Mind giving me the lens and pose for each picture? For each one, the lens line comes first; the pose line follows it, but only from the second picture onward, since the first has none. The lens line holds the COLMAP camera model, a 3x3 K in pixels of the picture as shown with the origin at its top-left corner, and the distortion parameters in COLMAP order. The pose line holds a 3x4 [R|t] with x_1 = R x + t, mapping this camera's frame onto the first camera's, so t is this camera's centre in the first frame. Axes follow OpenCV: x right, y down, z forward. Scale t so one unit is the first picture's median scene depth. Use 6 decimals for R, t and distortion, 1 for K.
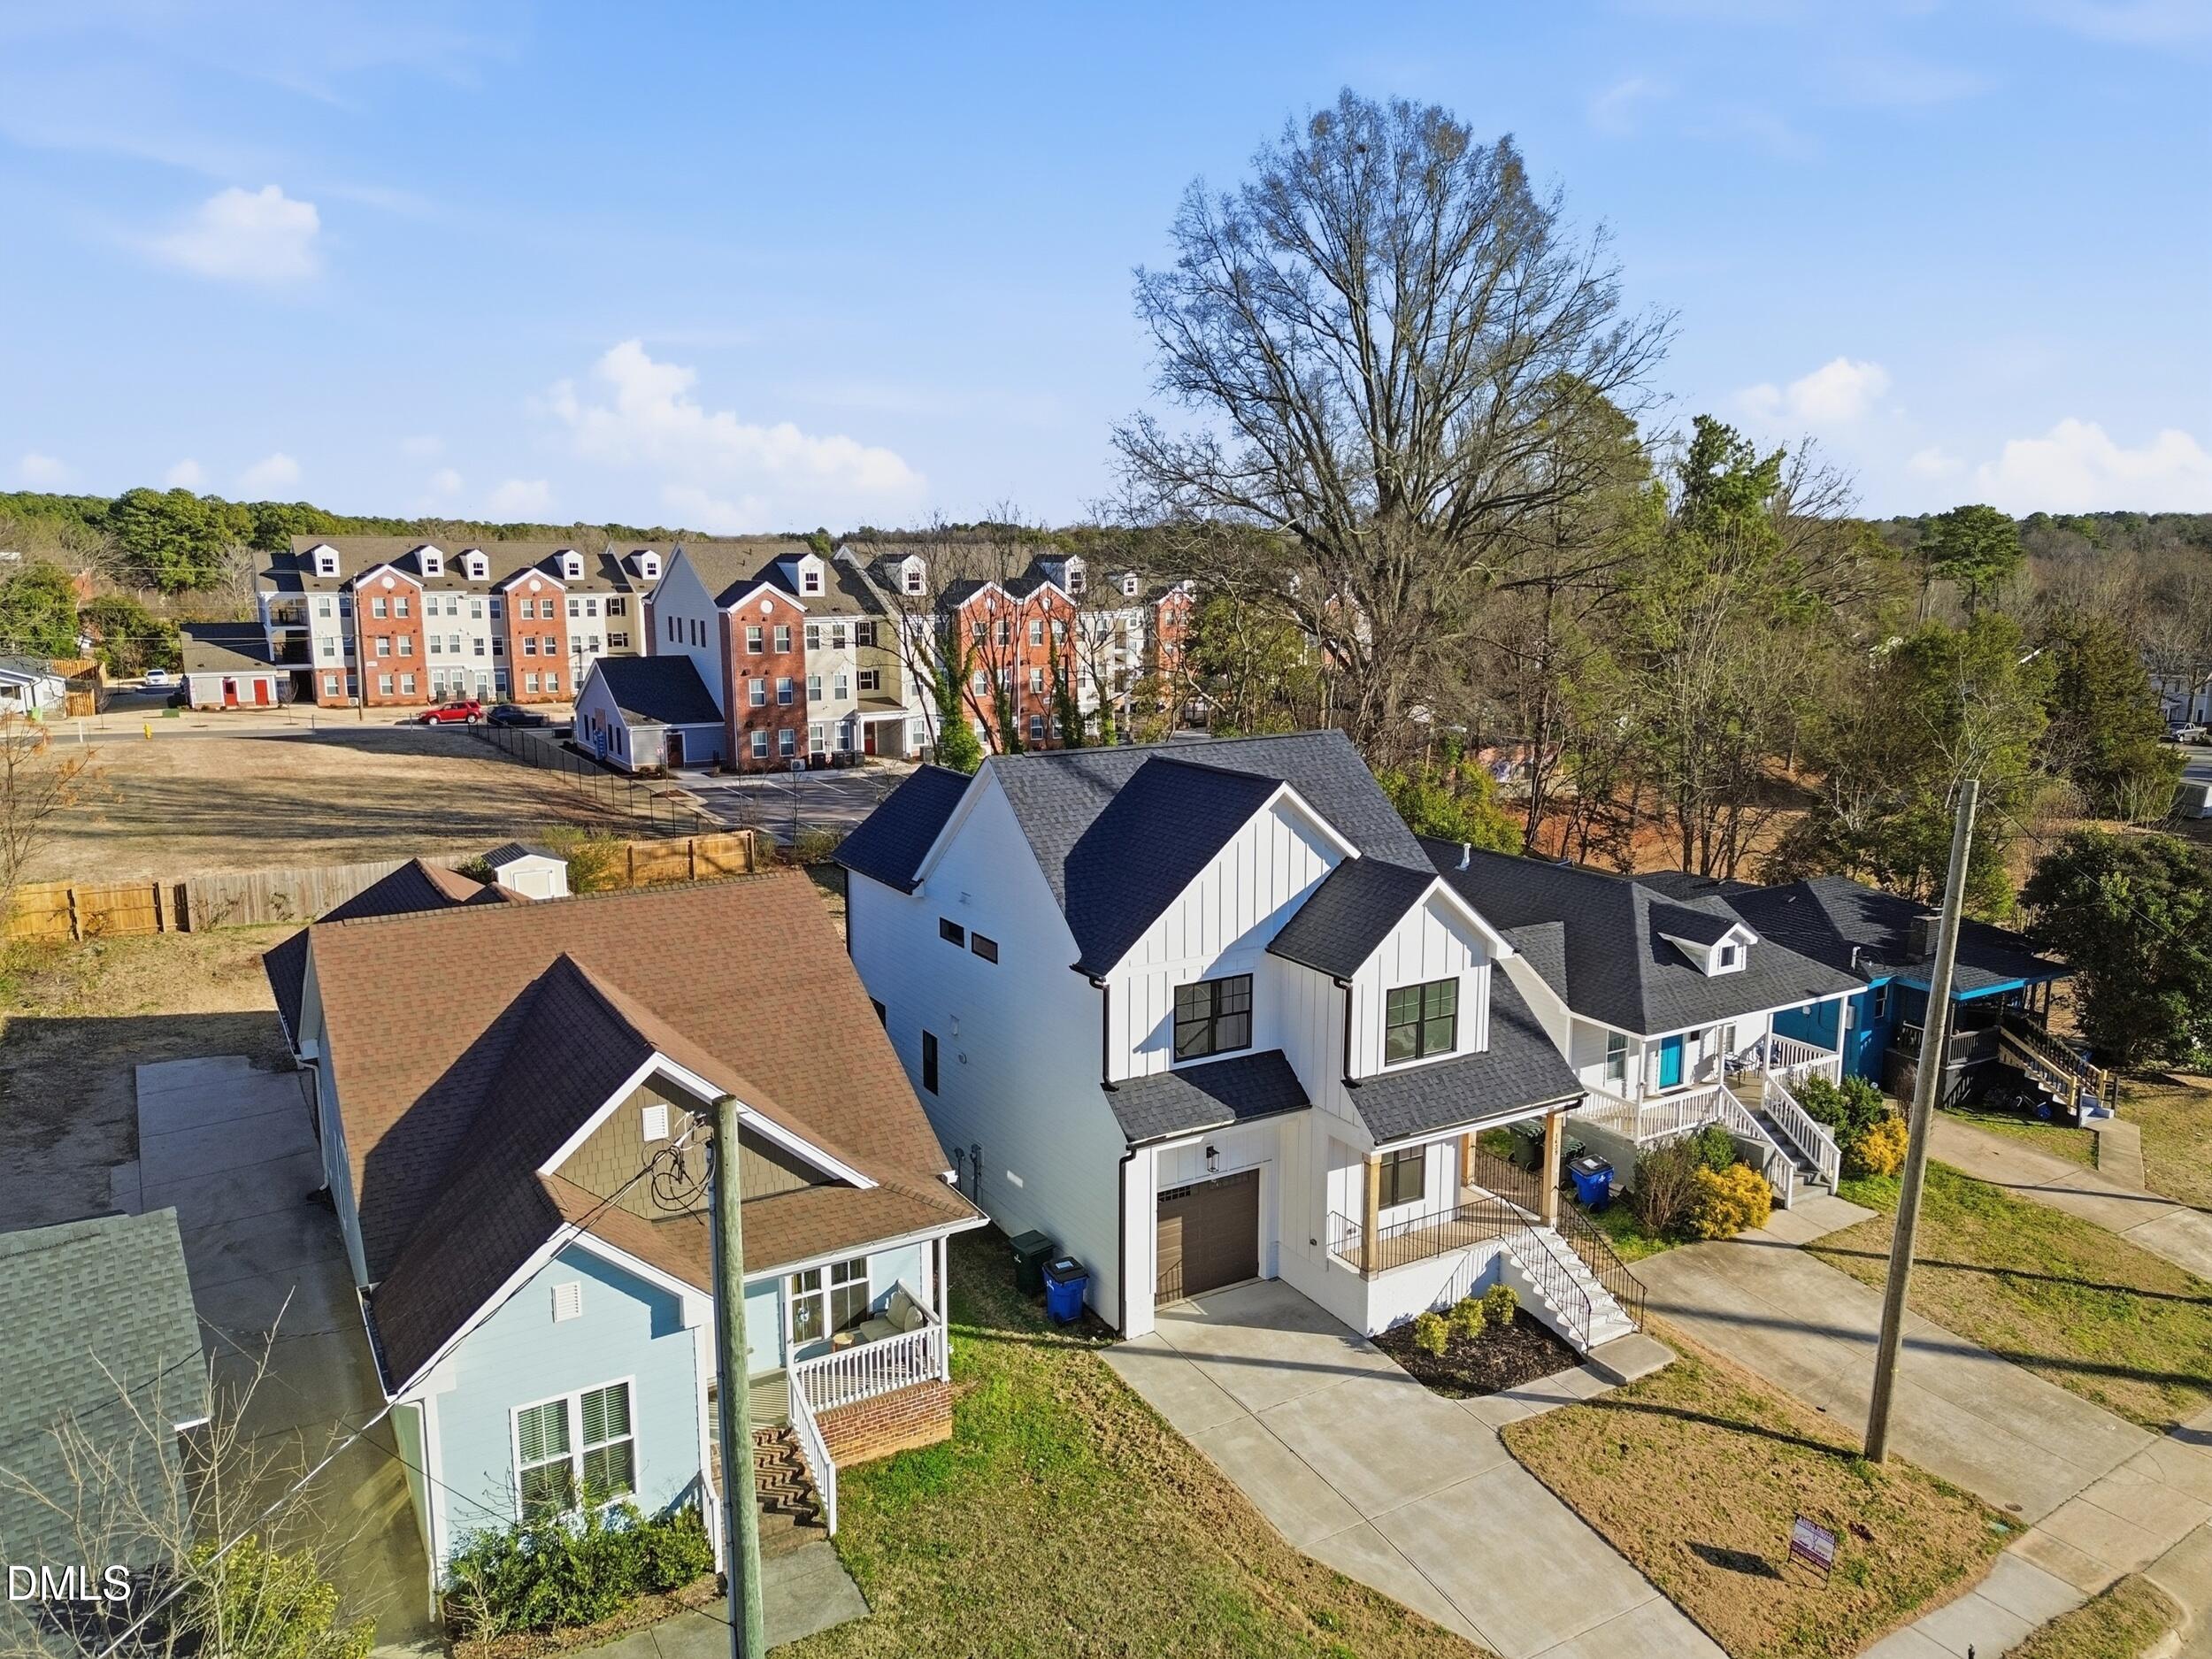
lens RADIAL K [[1553.8, 0, 1106.0], [0, 1553.8, 829.5], [0, 0, 1]] dist [0.091911, -0.099566]
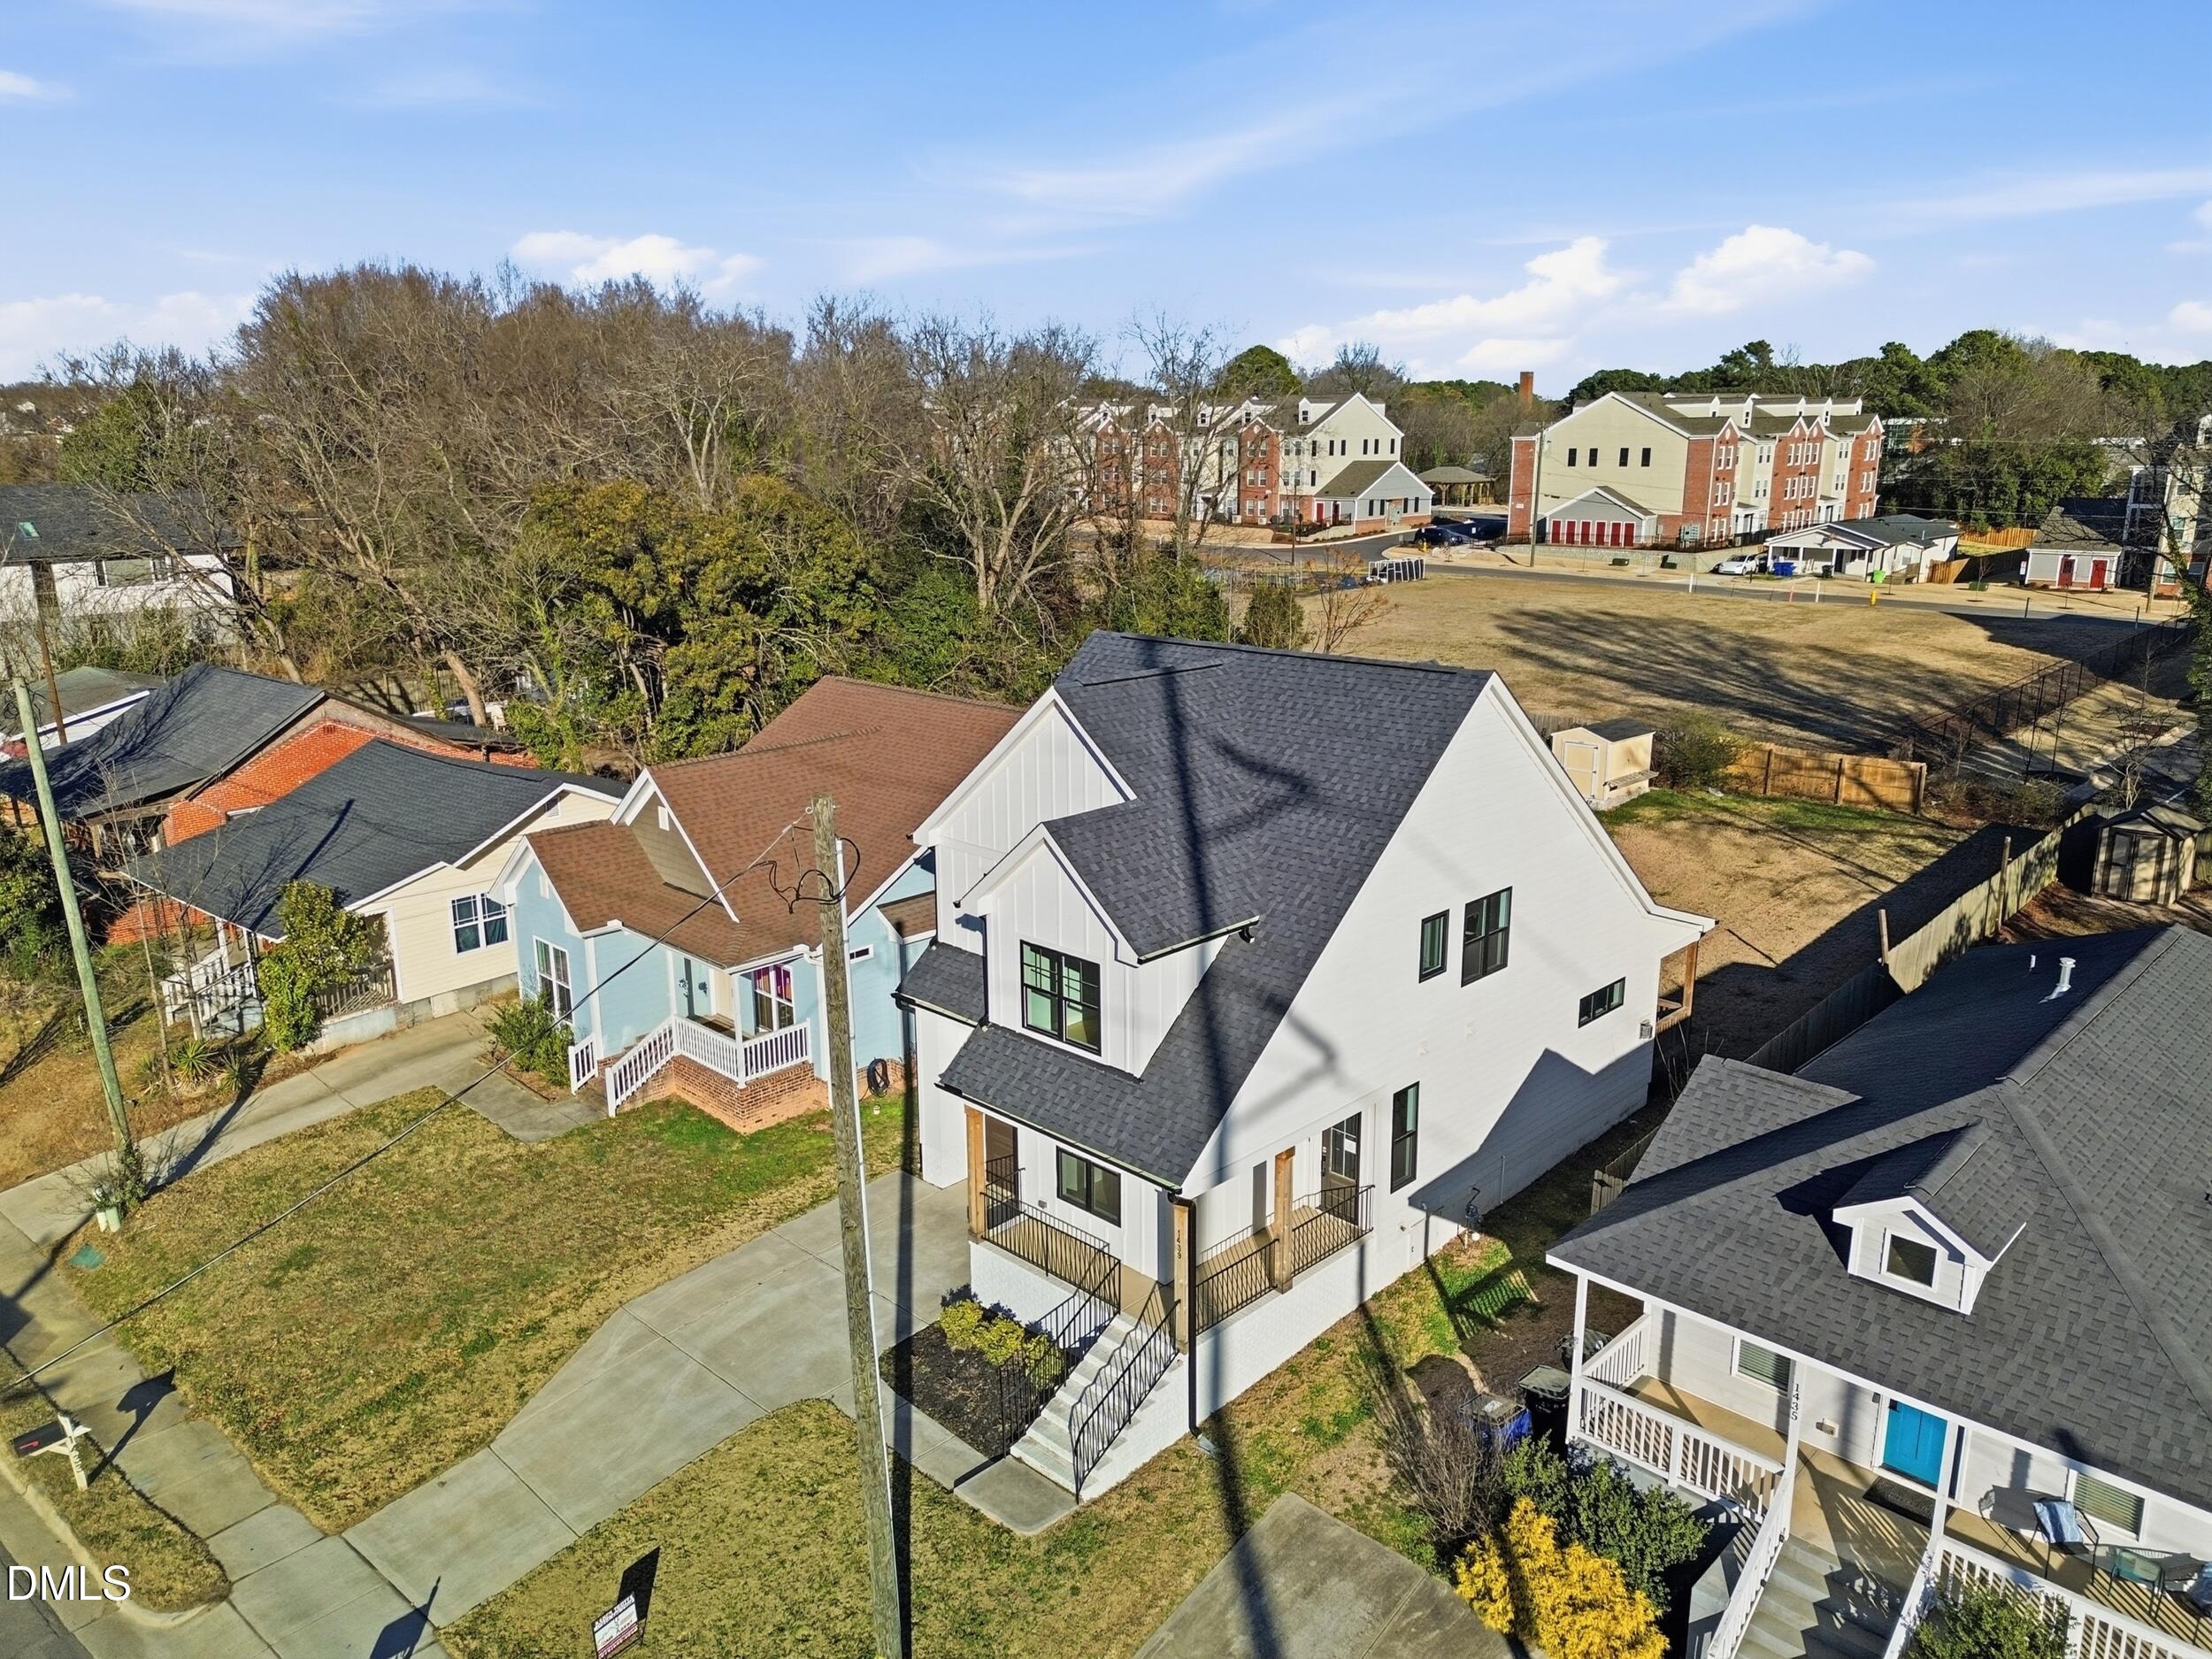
lens RADIAL K [[1553.8, 0, 1106.0], [0, 1553.8, 829.5], [0, 0, 1]] dist [0.091911, -0.099566]
pose [[0.253339, 0.235793, -0.938201, 0.952863], [-0.162467, 0.966435, 0.199018, -0.129270], [0.953637, 0.102008, 0.283144, 0.771794]]
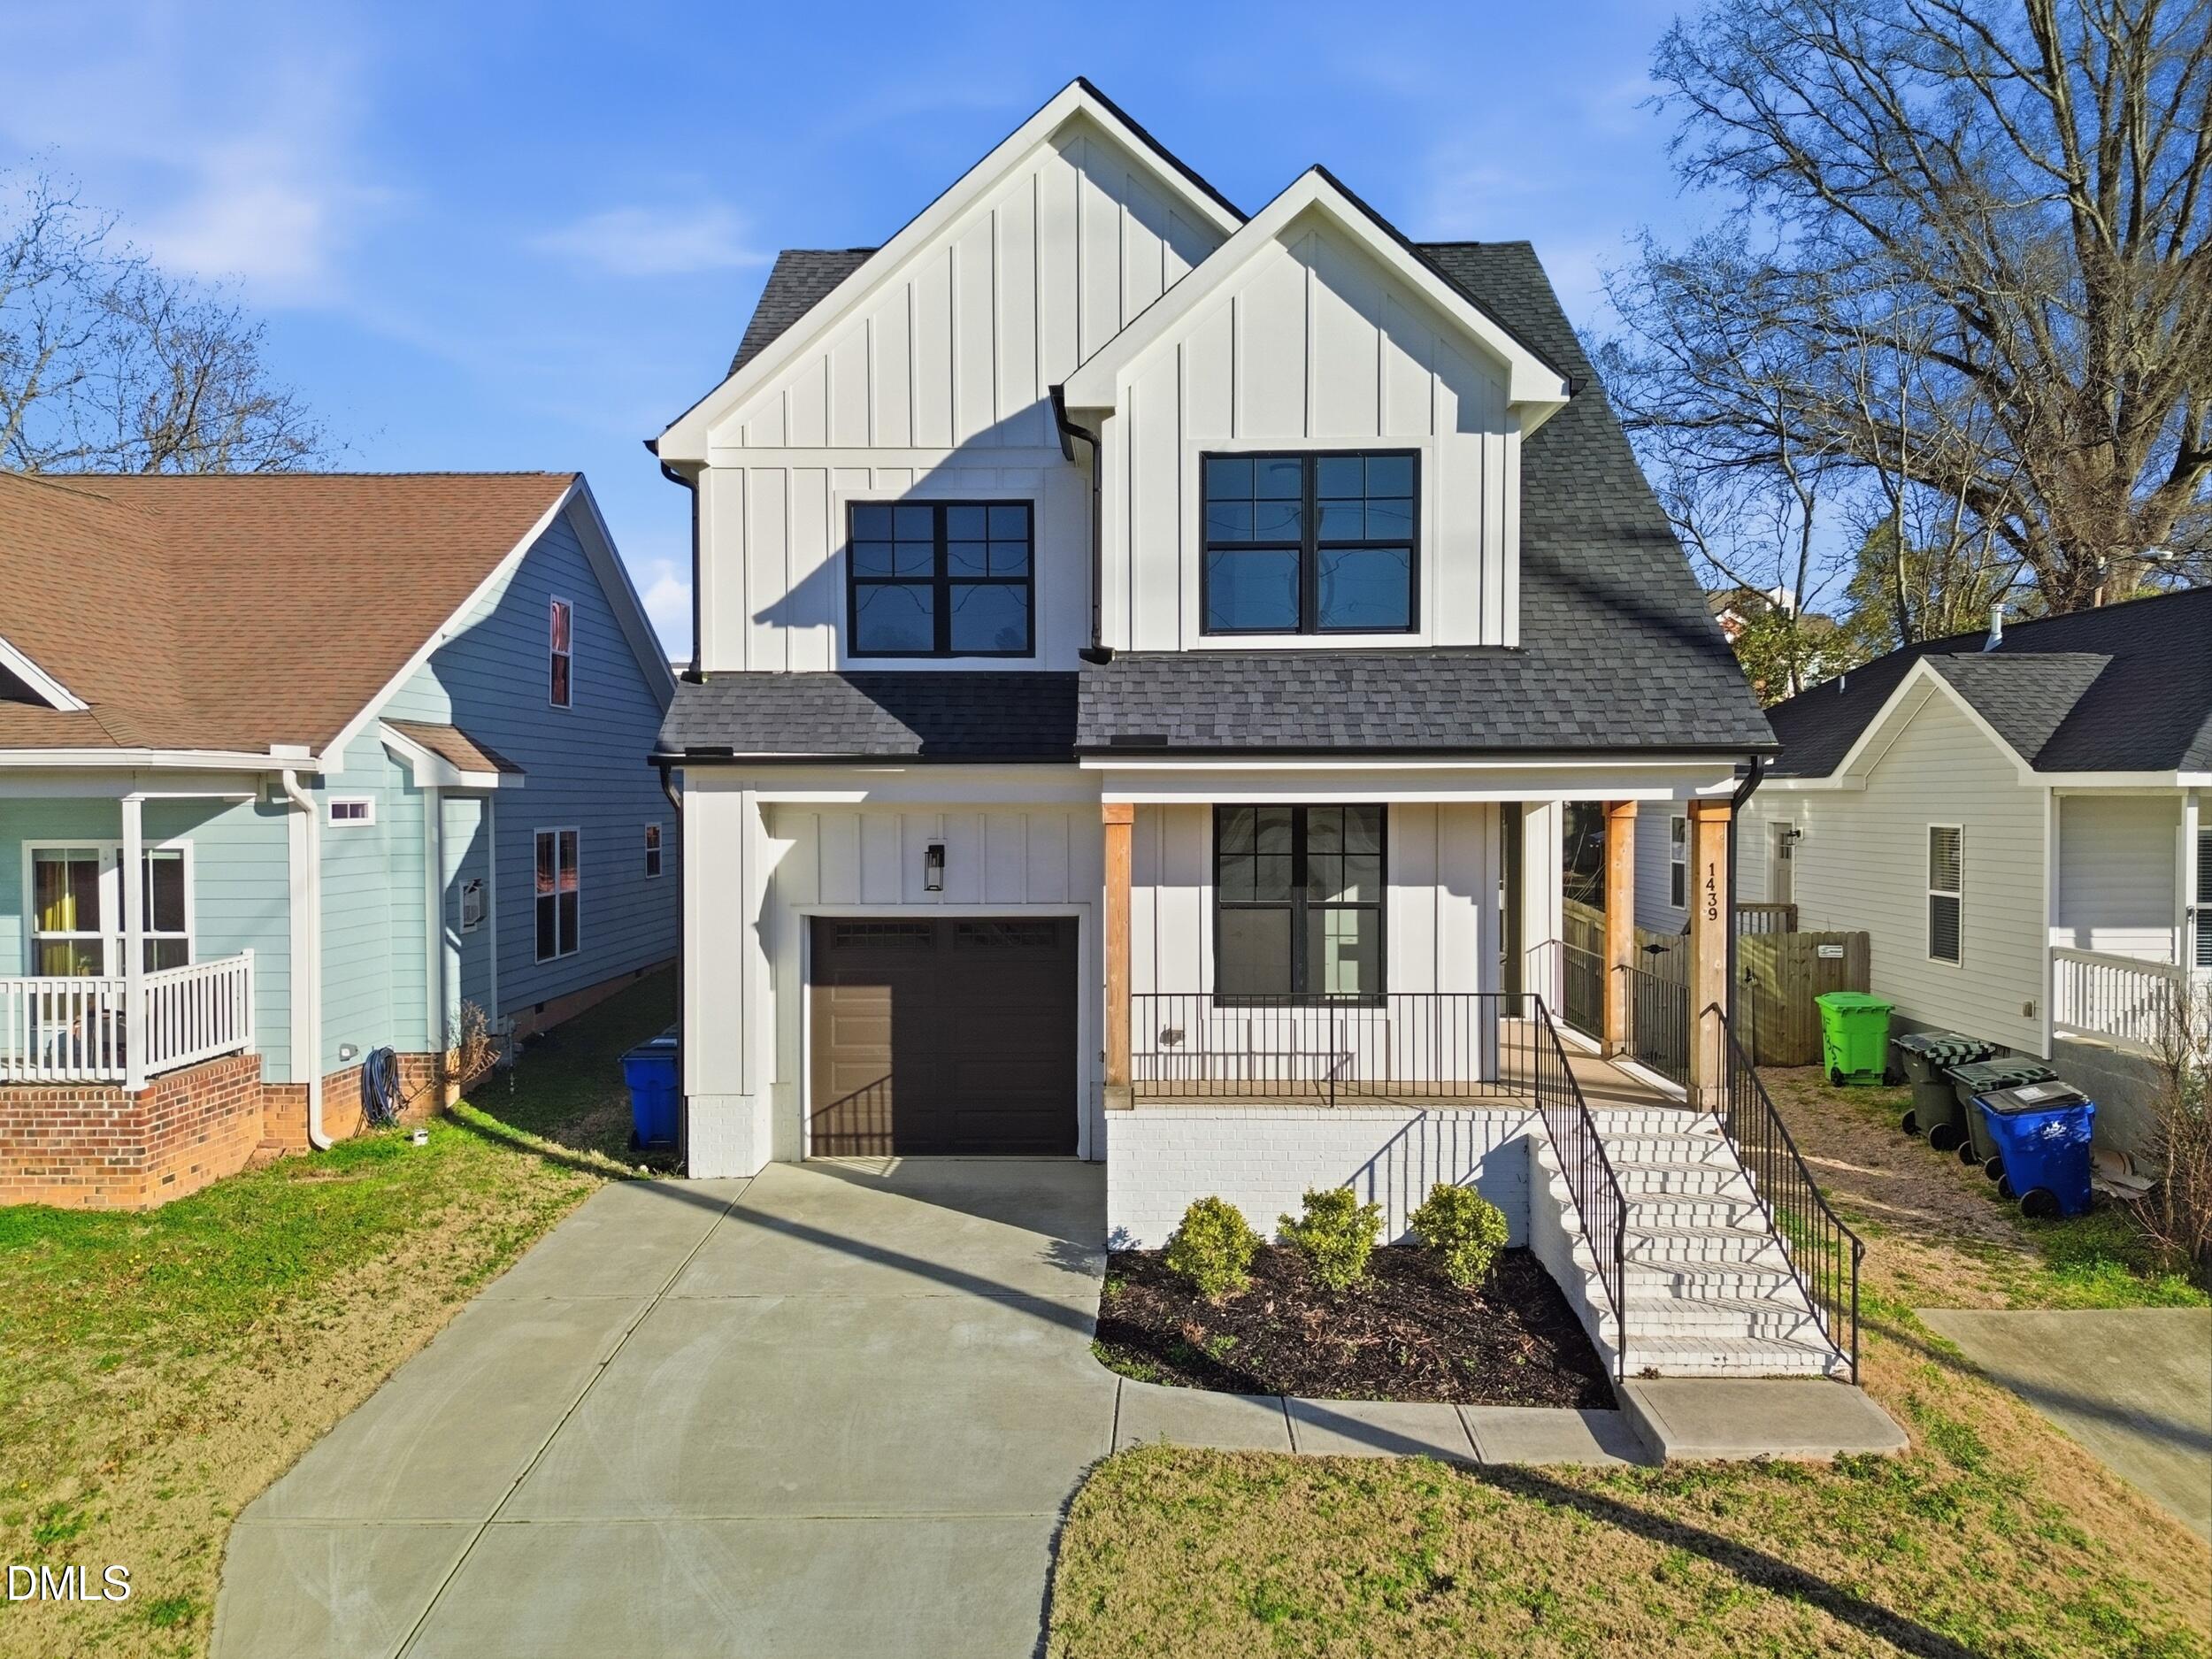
lens RADIAL K [[1553.8, 0, 1106.0], [0, 1553.8, 829.5], [0, 0, 1]] dist [0.091911, -0.099566]
pose [[0.847676, 0.009133, -0.530436, 0.382596], [-0.089560, 0.987965, -0.126113, 0.259092], [0.522900, 0.154409, 0.838292, 0.613293]]
